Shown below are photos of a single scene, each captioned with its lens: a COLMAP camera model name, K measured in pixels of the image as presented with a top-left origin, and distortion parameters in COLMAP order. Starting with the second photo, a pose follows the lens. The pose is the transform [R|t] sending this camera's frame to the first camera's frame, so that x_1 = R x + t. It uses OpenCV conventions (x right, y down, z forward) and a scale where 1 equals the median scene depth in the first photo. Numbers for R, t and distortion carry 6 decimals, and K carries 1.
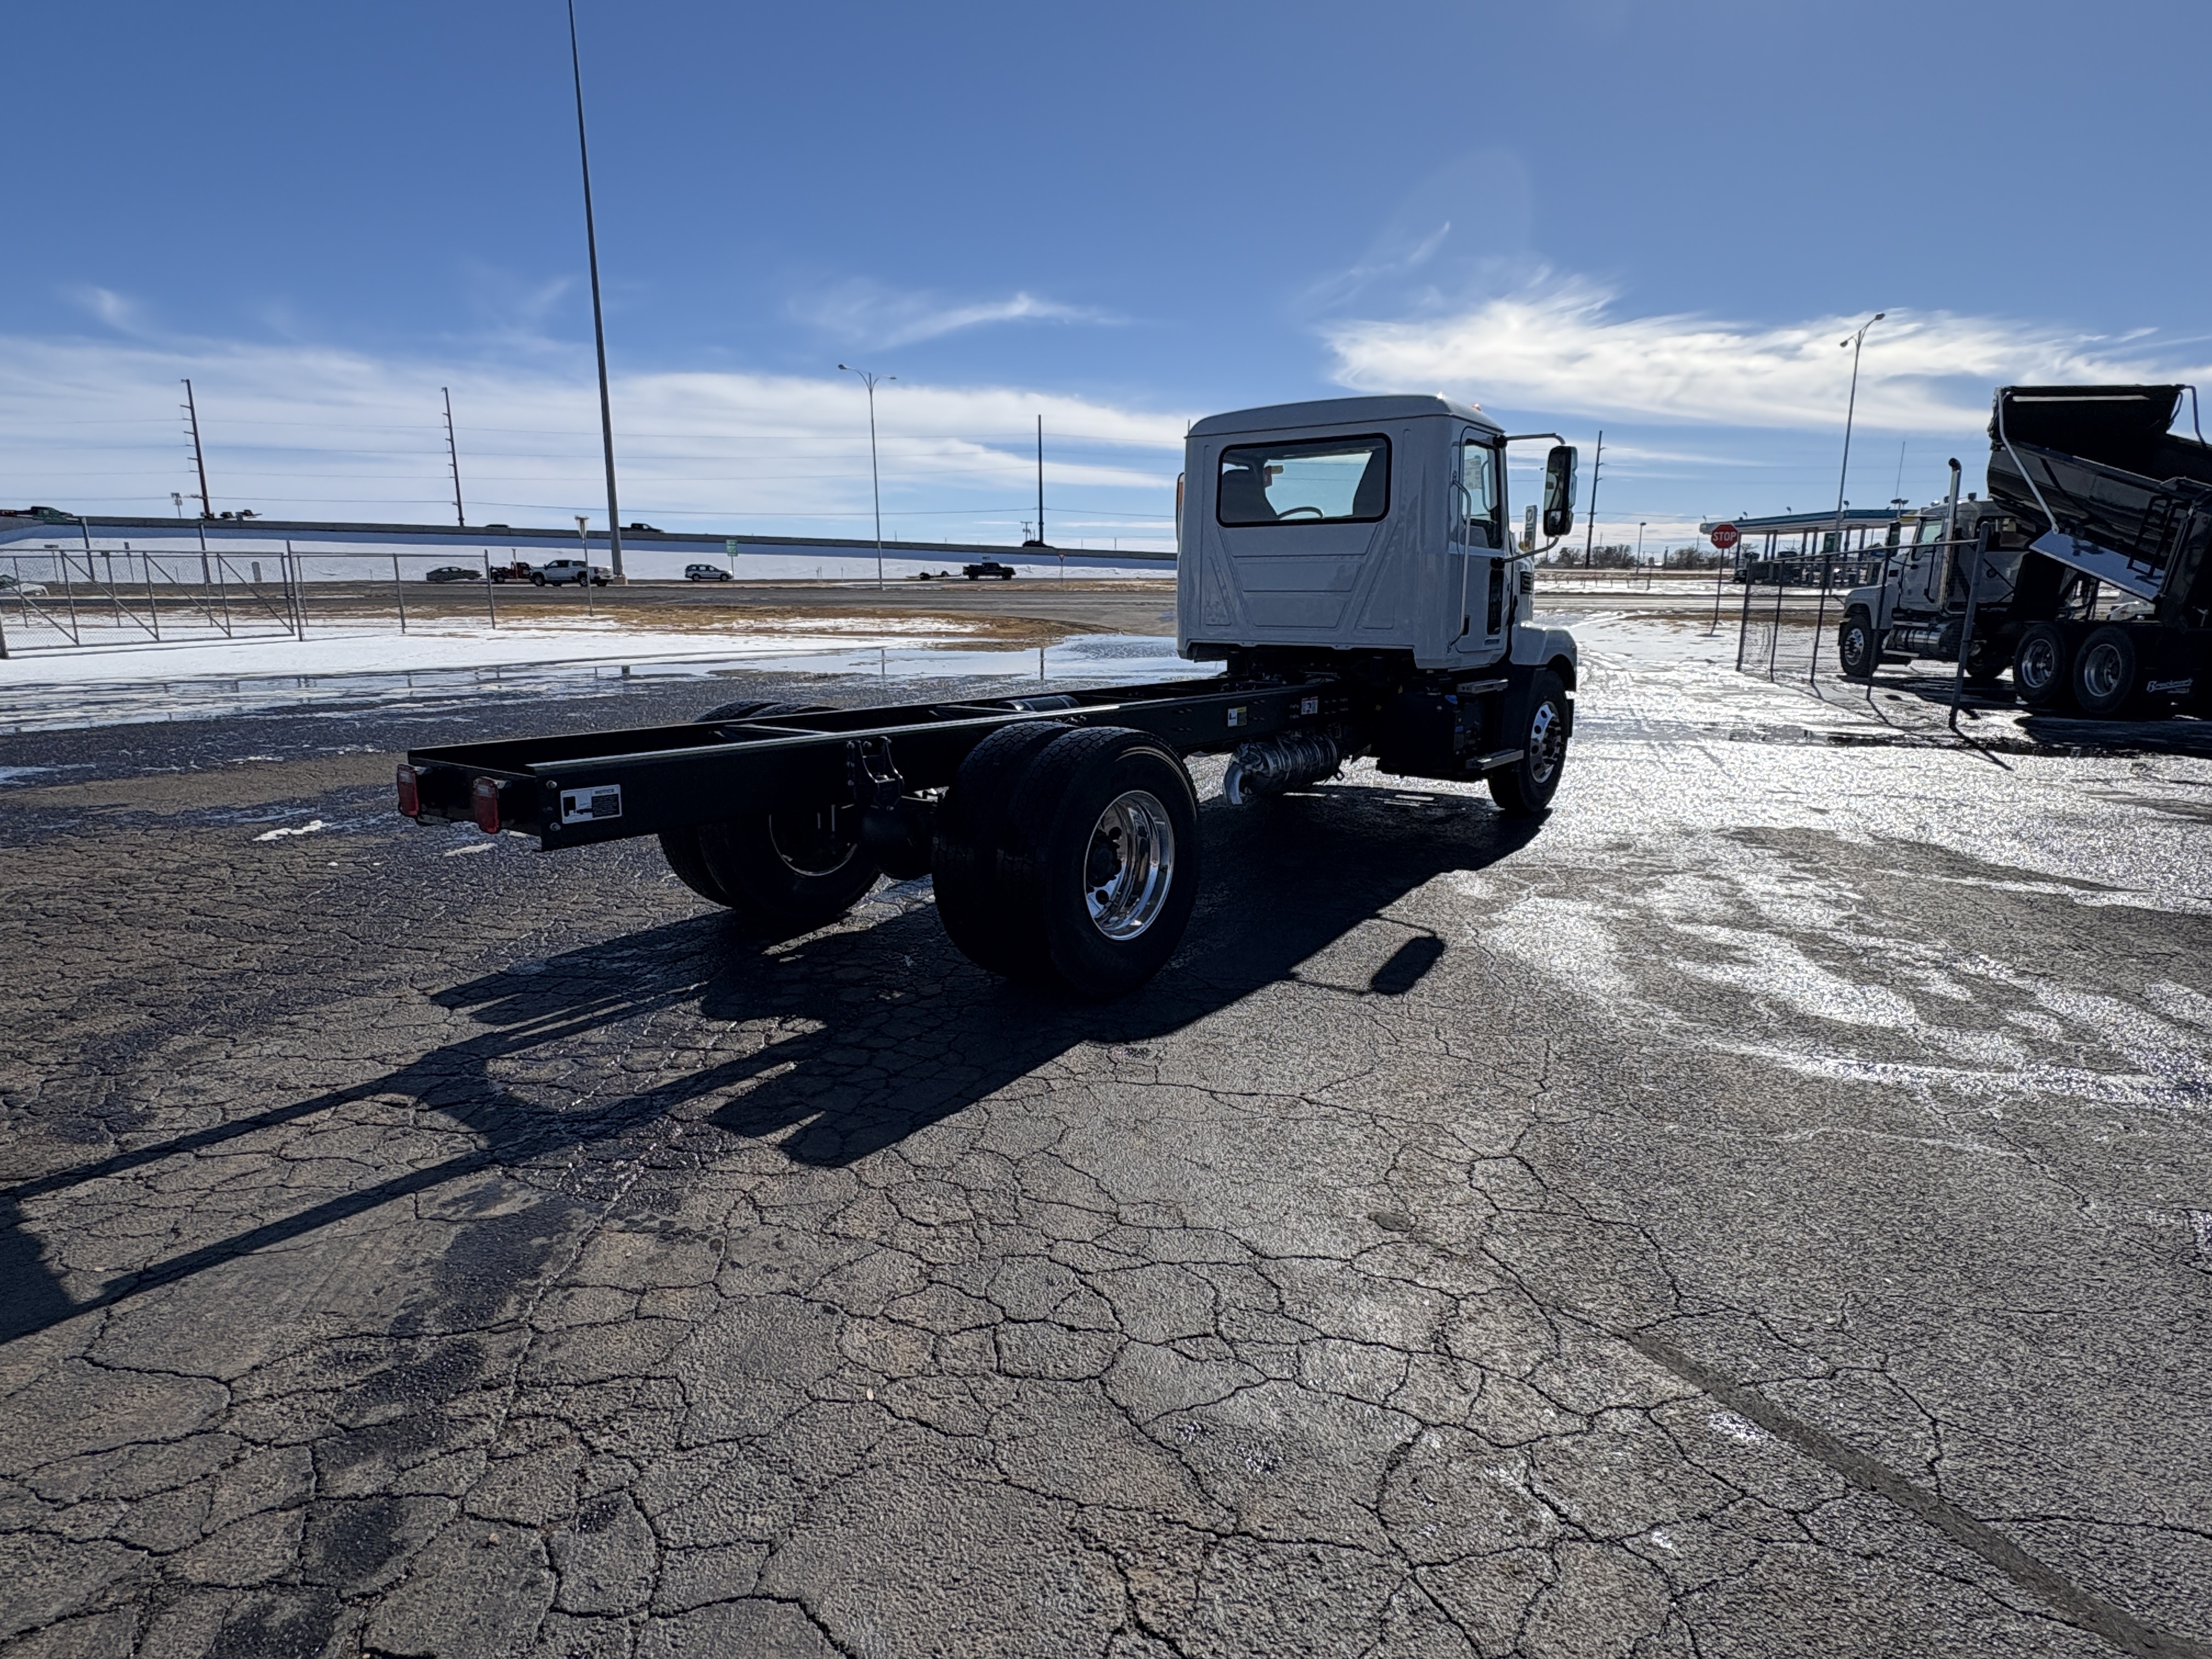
lens RADIAL K [[1185.9, 0, 1106.0], [0, 1185.9, 829.5], [0, 0, 1]] dist [0.001318, 0.001302]
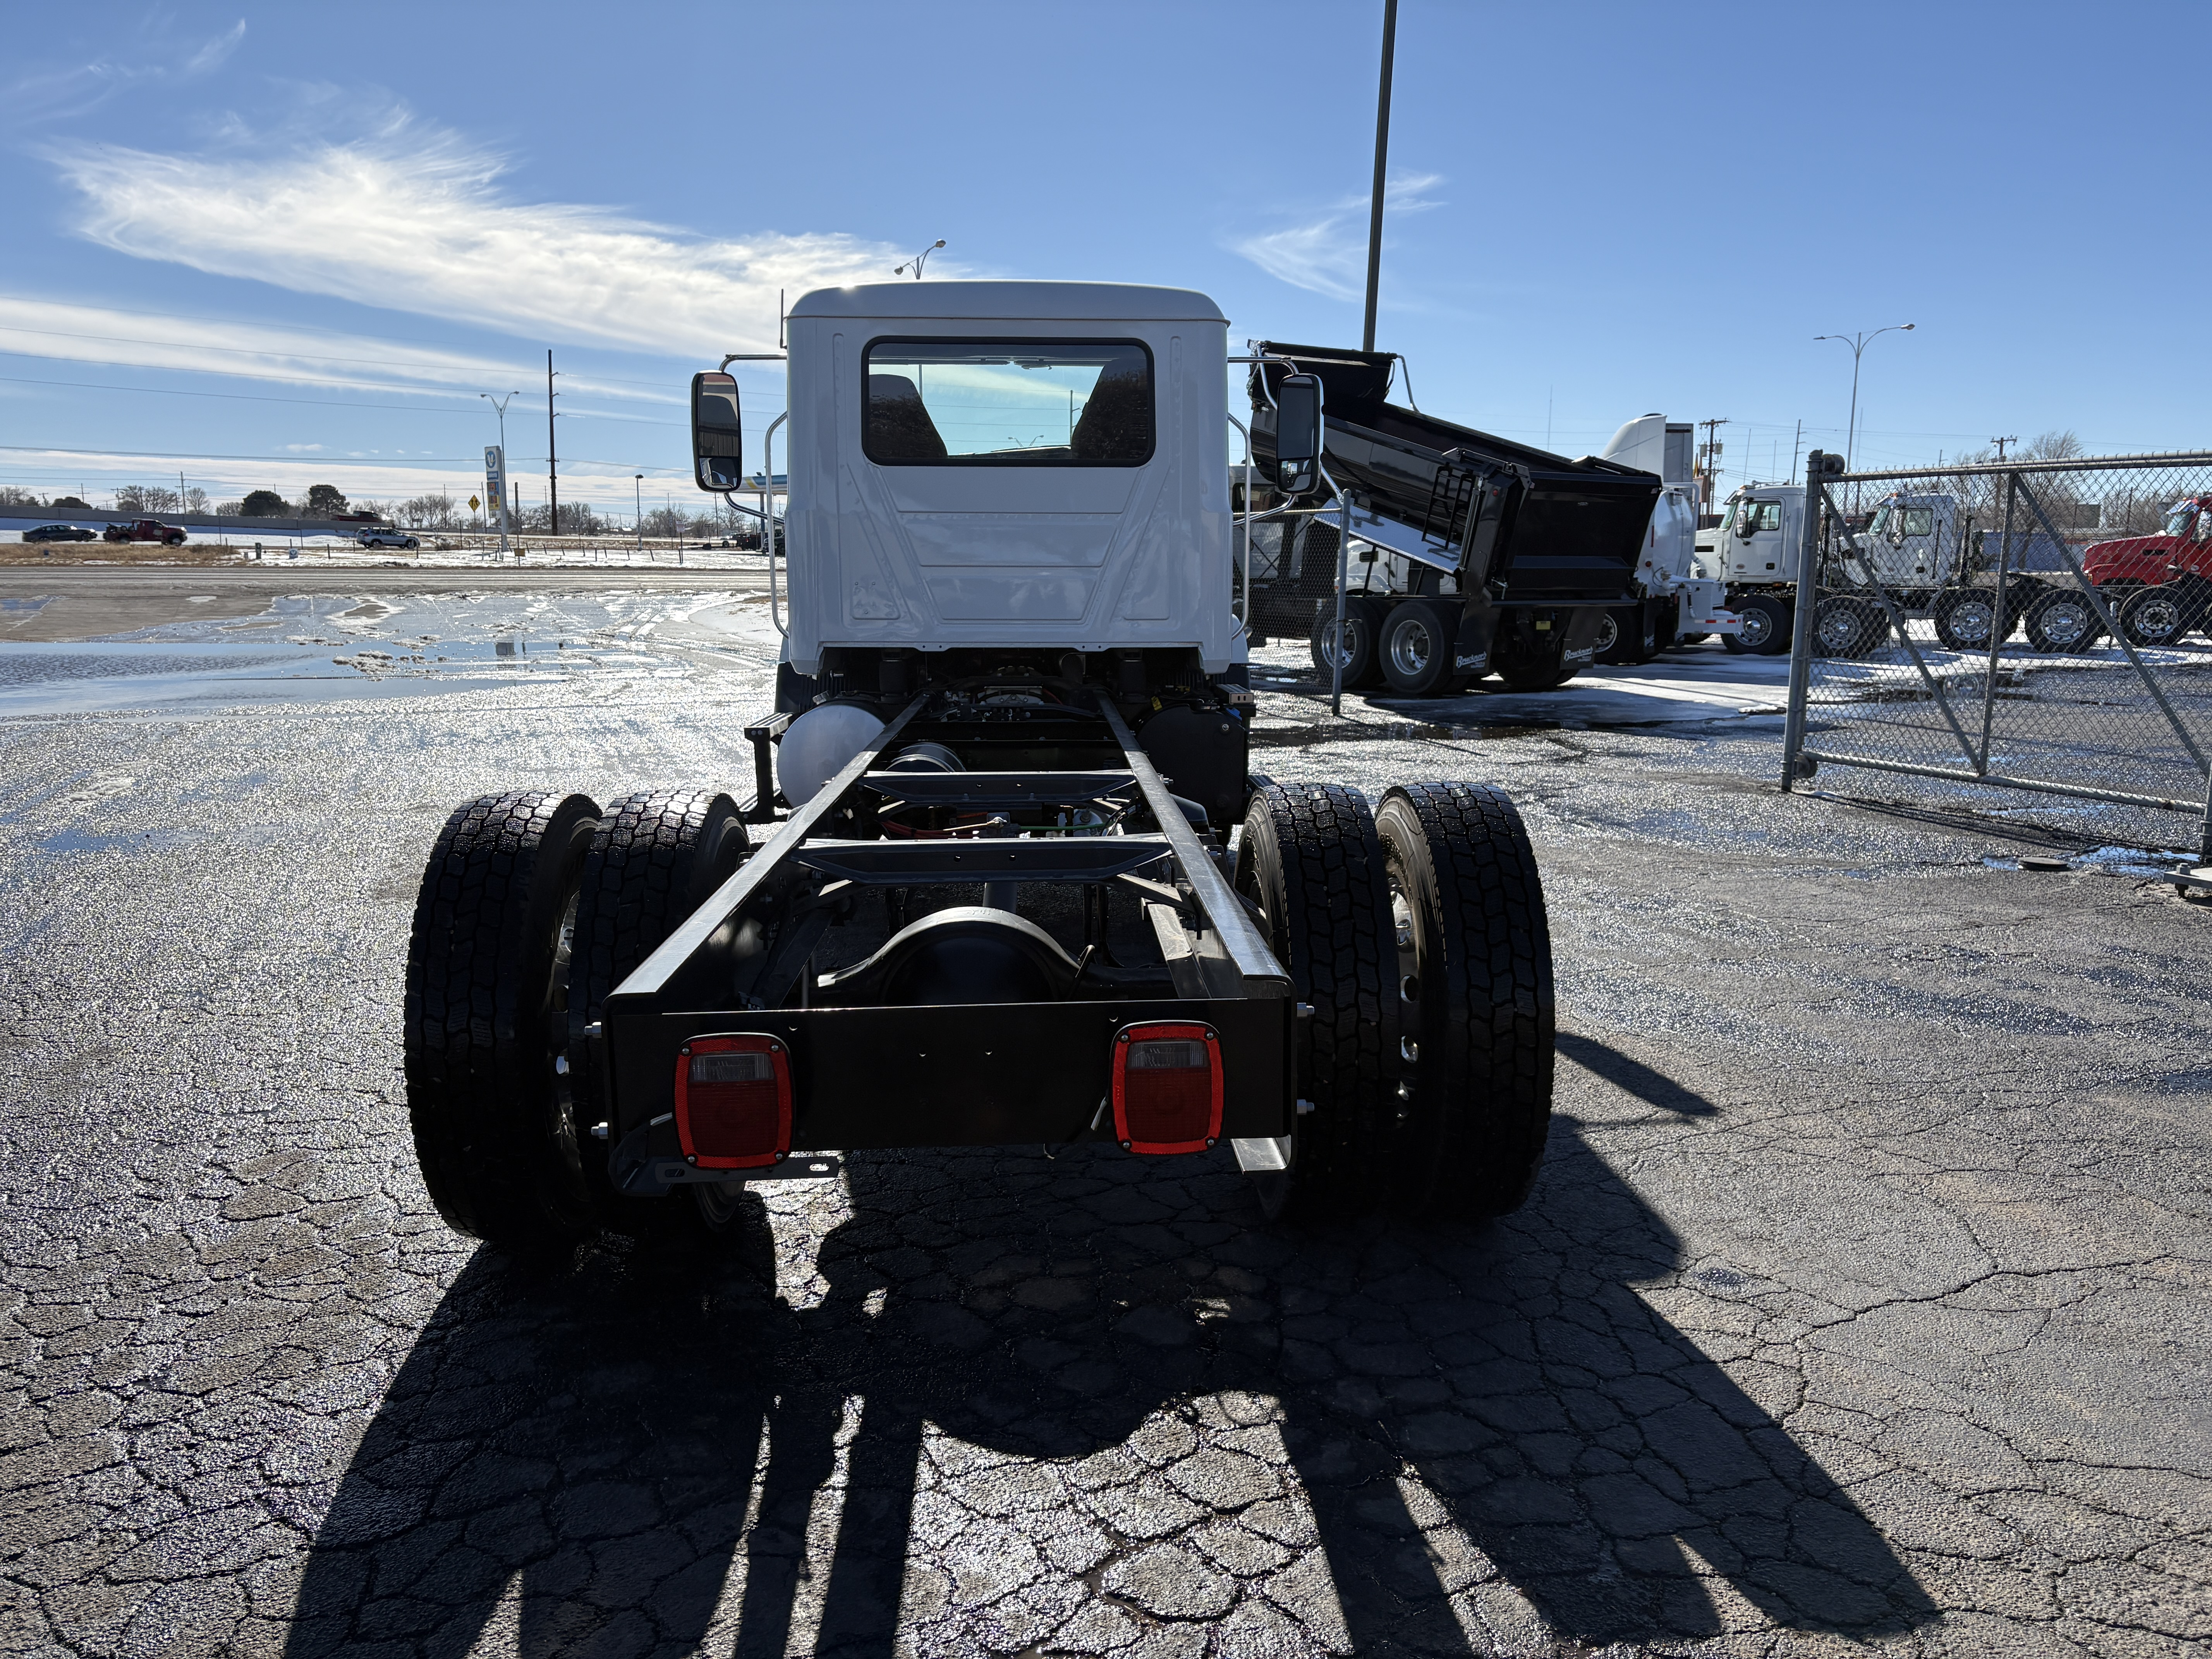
lens RADIAL K [[1658.5, 0, 1106.0], [0, 1658.5, 829.5], [0, 0, 1]] dist [0.012963, 0.004000]
pose [[0.769991, -0.100825, 0.630039, -0.636878], [0.126034, 0.992015, 0.004722, -0.081044], [-0.625484, 0.075770, 0.776550, 0.408270]]
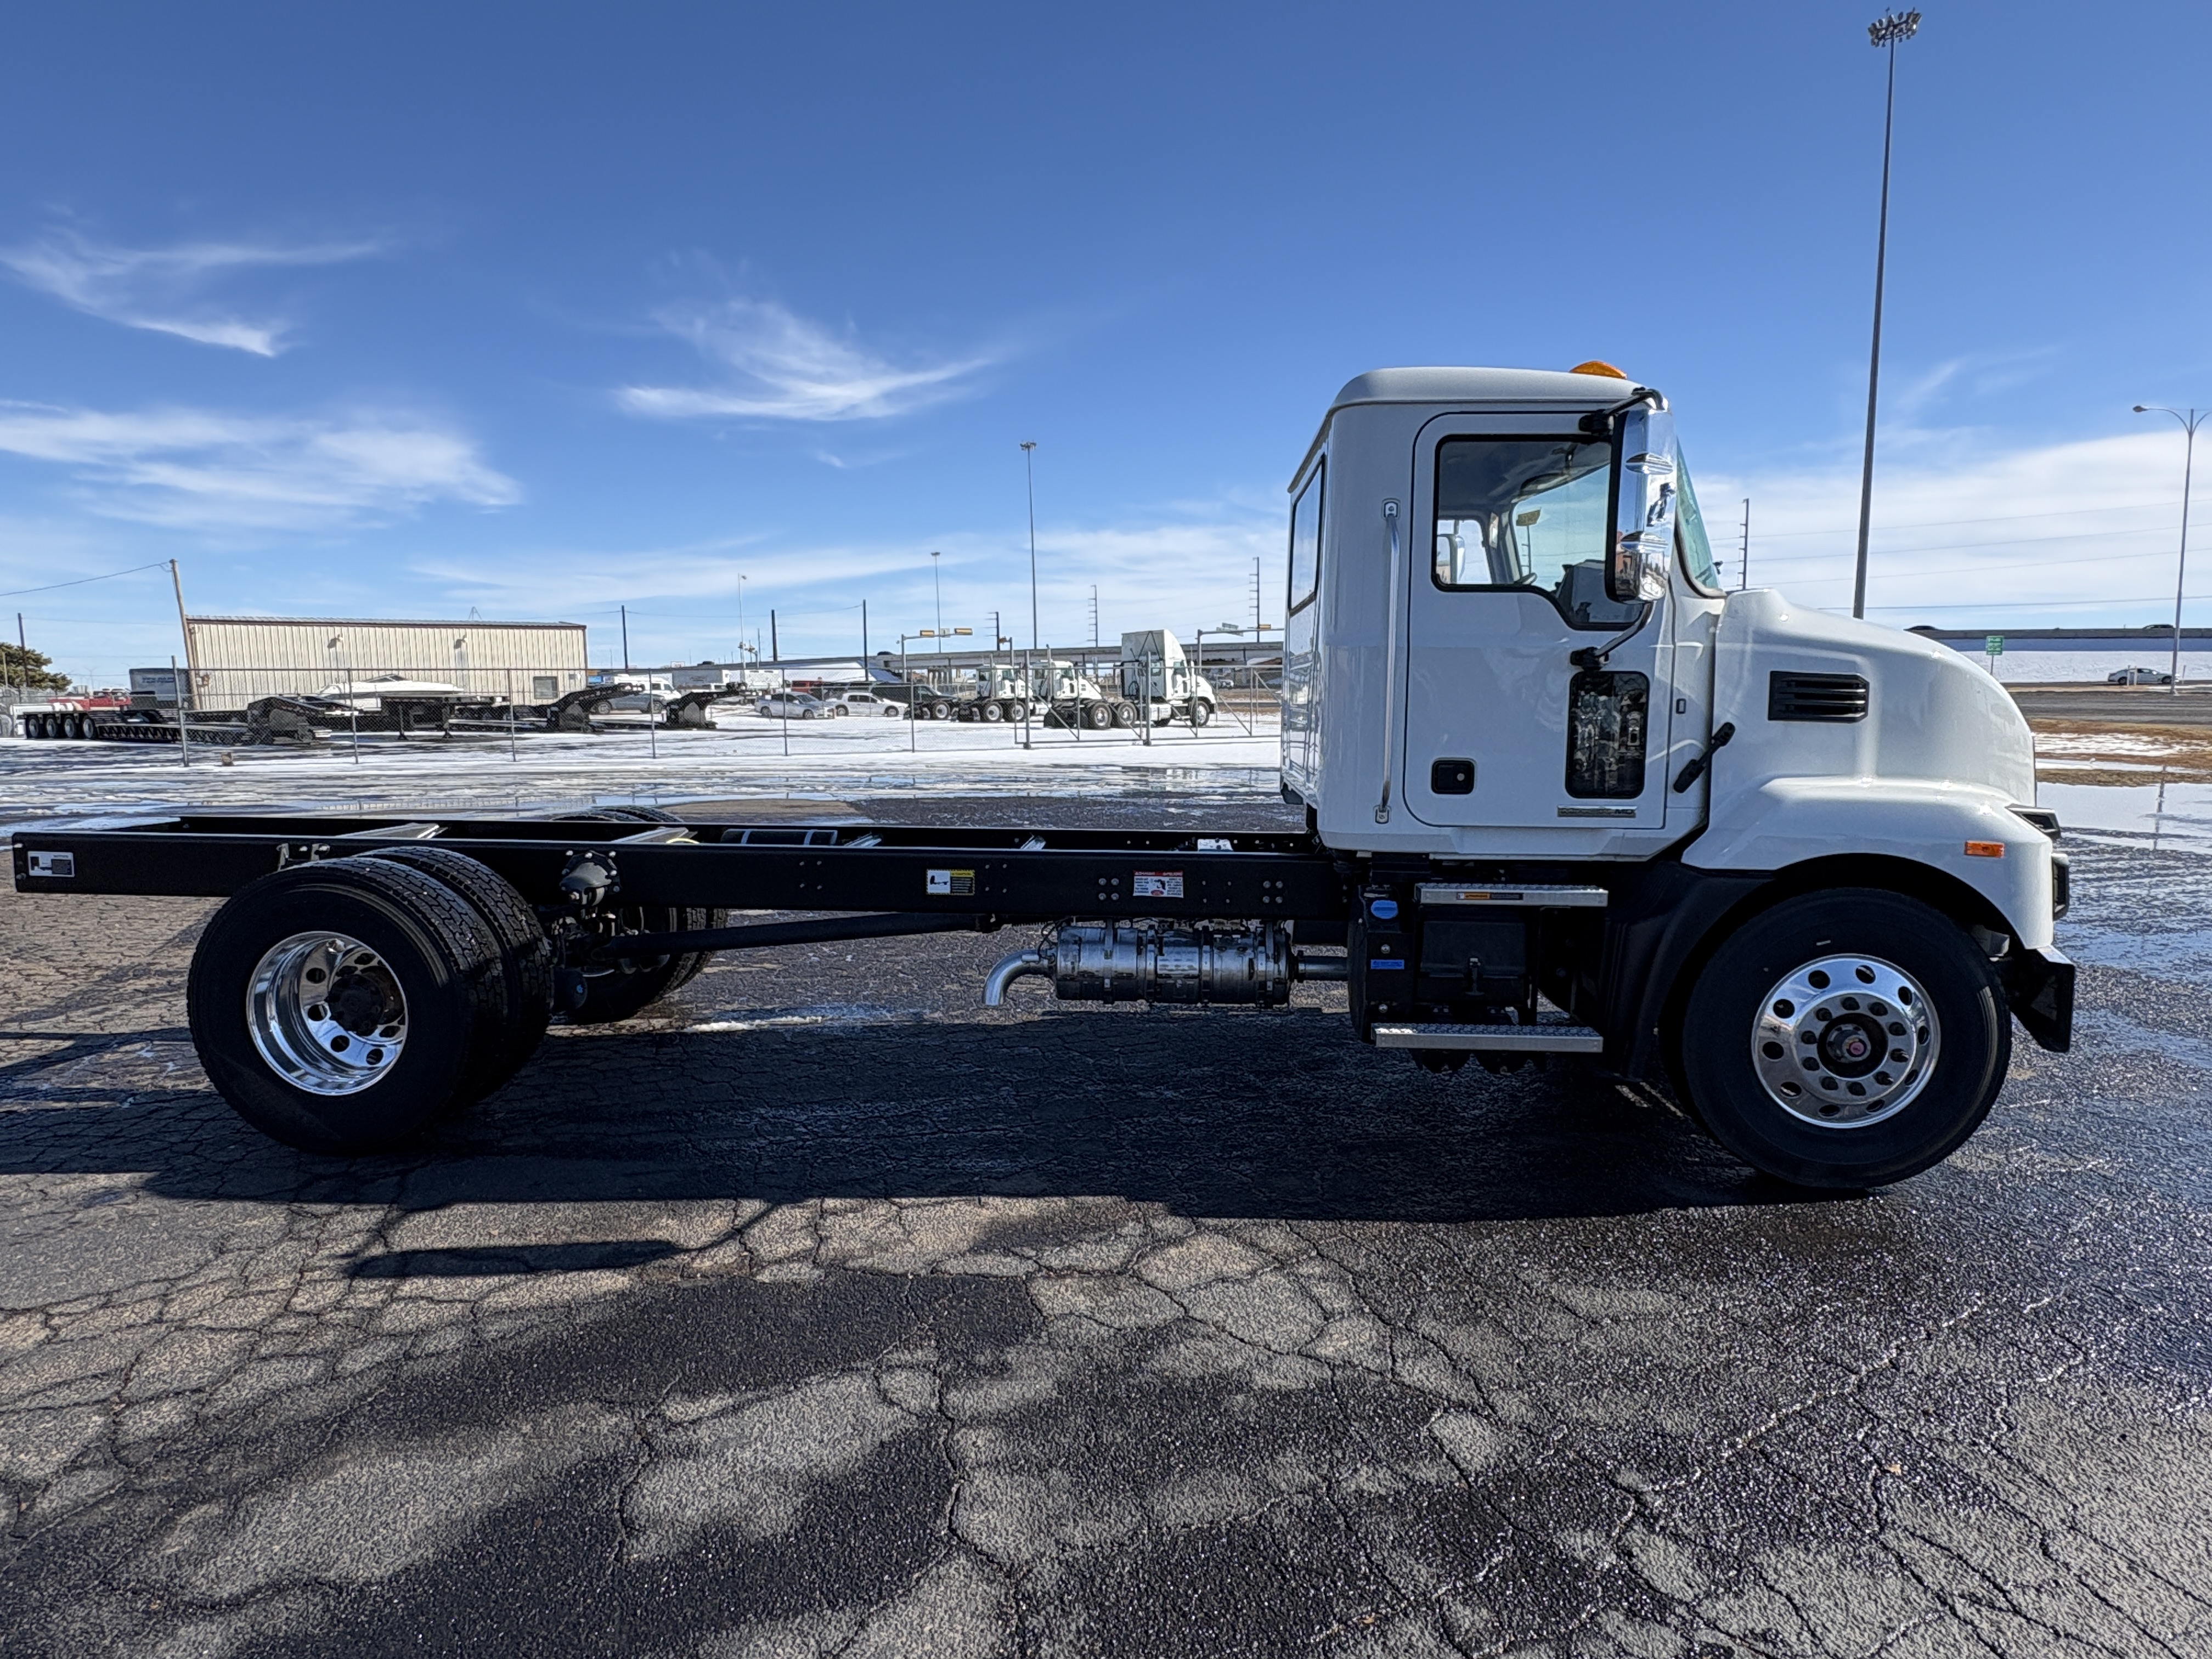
lens RADIAL K [[1185.9, 0, 1106.0], [0, 1185.9, 829.5], [0, 0, 1]] dist [0.001318, 0.001302]
pose [[0.562521, 0.091762, -0.821675, 1.008238], [-0.161930, 0.986802, -0.000654, -0.188703], [0.810770, 0.133422, 0.569956, 0.880822]]
